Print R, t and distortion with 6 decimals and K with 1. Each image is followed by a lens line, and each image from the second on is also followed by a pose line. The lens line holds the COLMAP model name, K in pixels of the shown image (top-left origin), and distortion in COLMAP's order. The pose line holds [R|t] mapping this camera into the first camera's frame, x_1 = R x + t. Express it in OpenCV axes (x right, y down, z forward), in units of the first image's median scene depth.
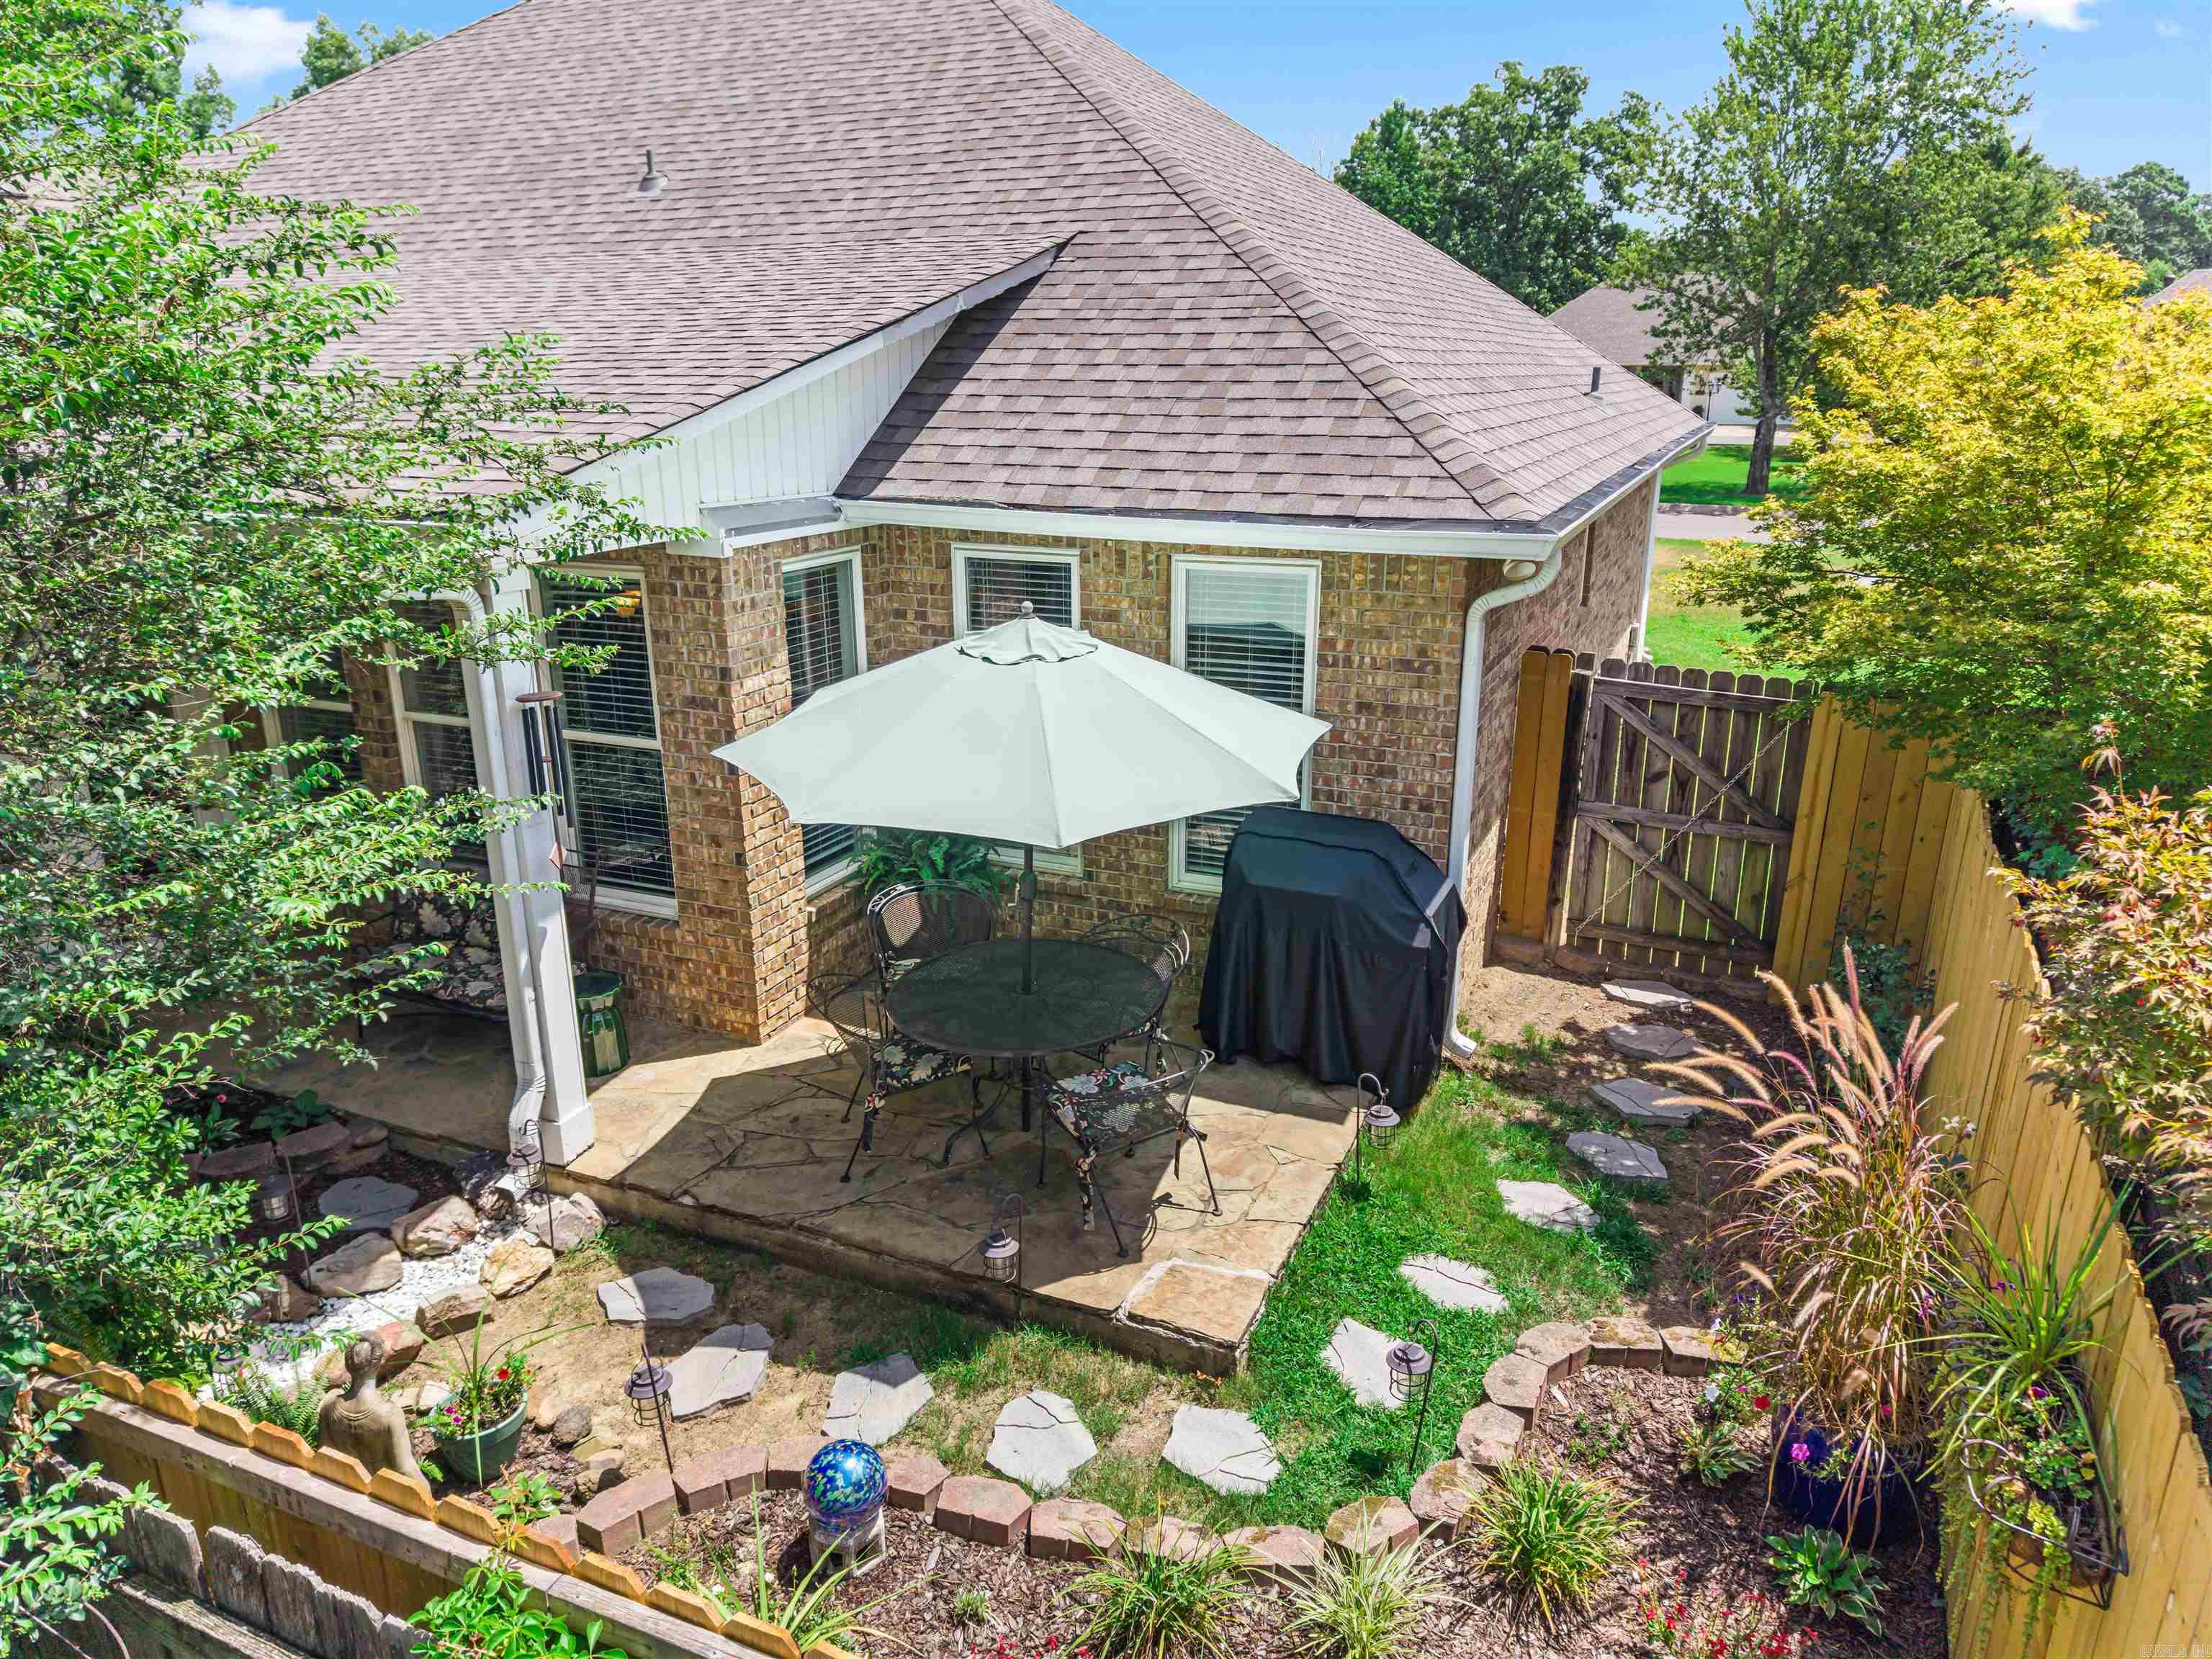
lens RADIAL K [[1475.1, 0, 1119.7], [0, 1475.1, 826.3], [0, 0, 1]] dist [0.075501, -0.084528]
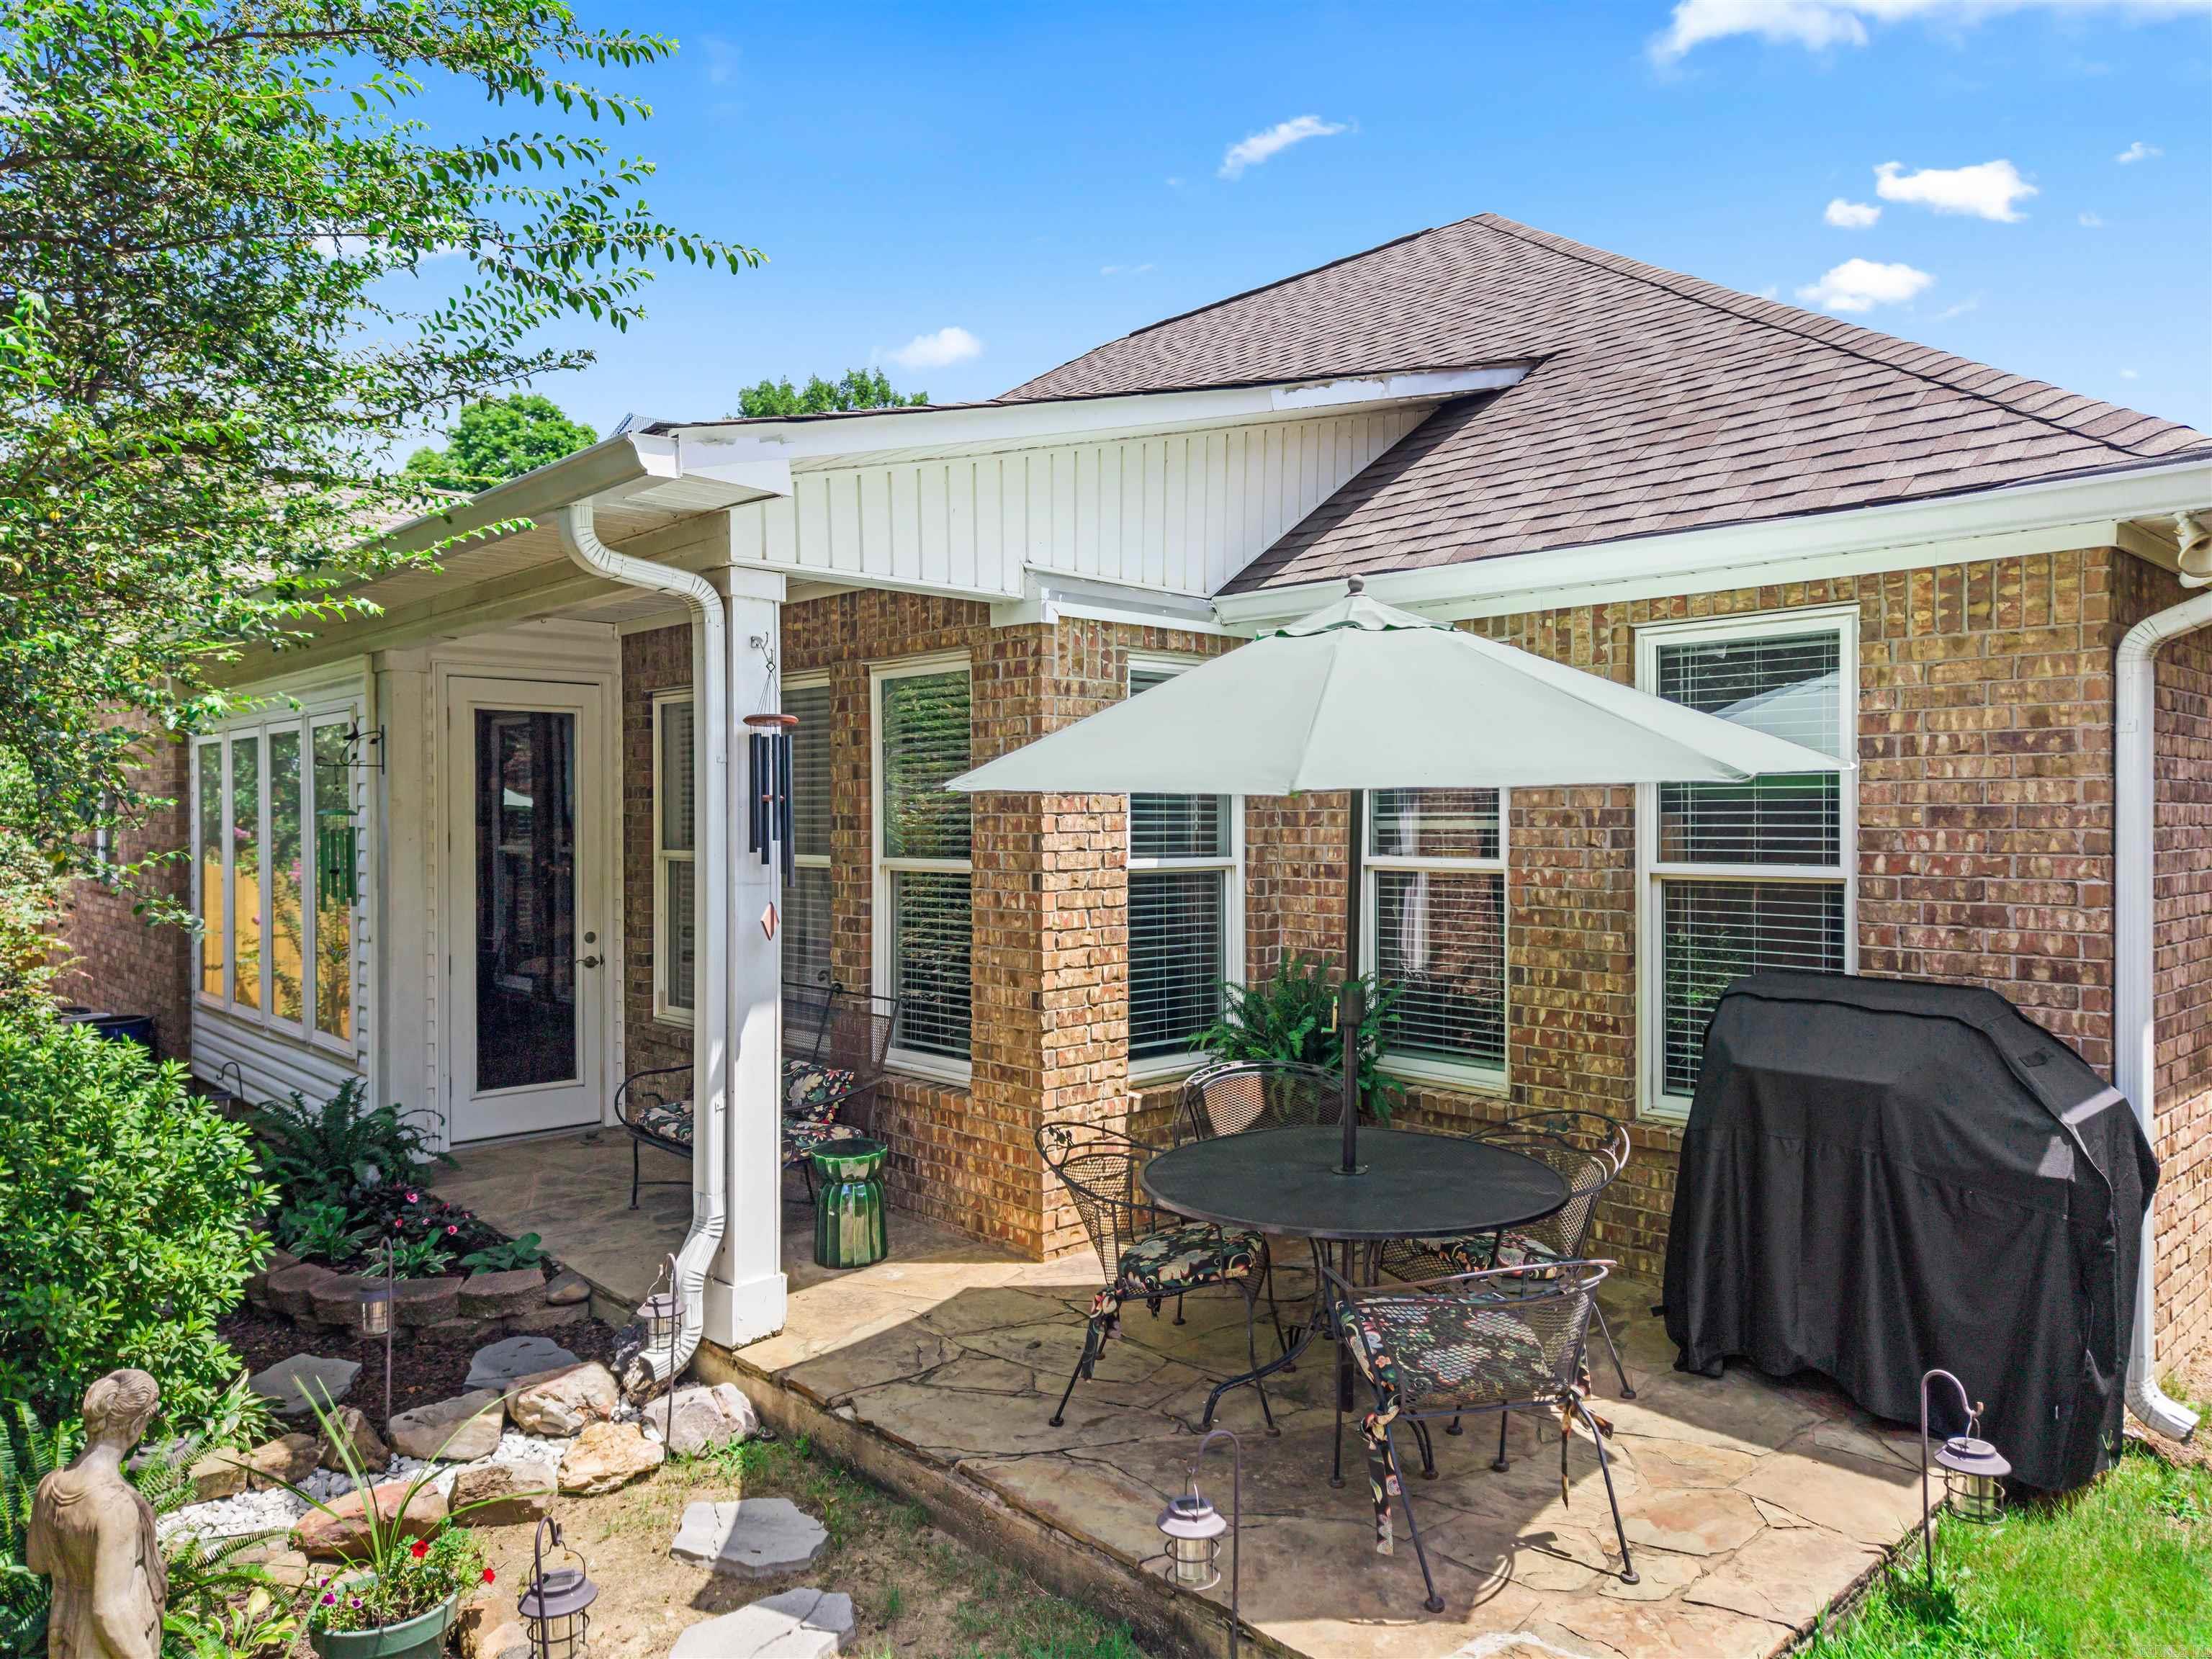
lens RADIAL K [[1475.1, 0, 1119.7], [0, 1475.1, 826.3], [0, 0, 1]] dist [0.075501, -0.084528]
pose [[0.919583, -0.000240, -0.392895, 0.104240], [-0.114482, 0.956444, -0.268532, 0.155486], [0.375846, 0.291917, 0.879502, 0.334742]]
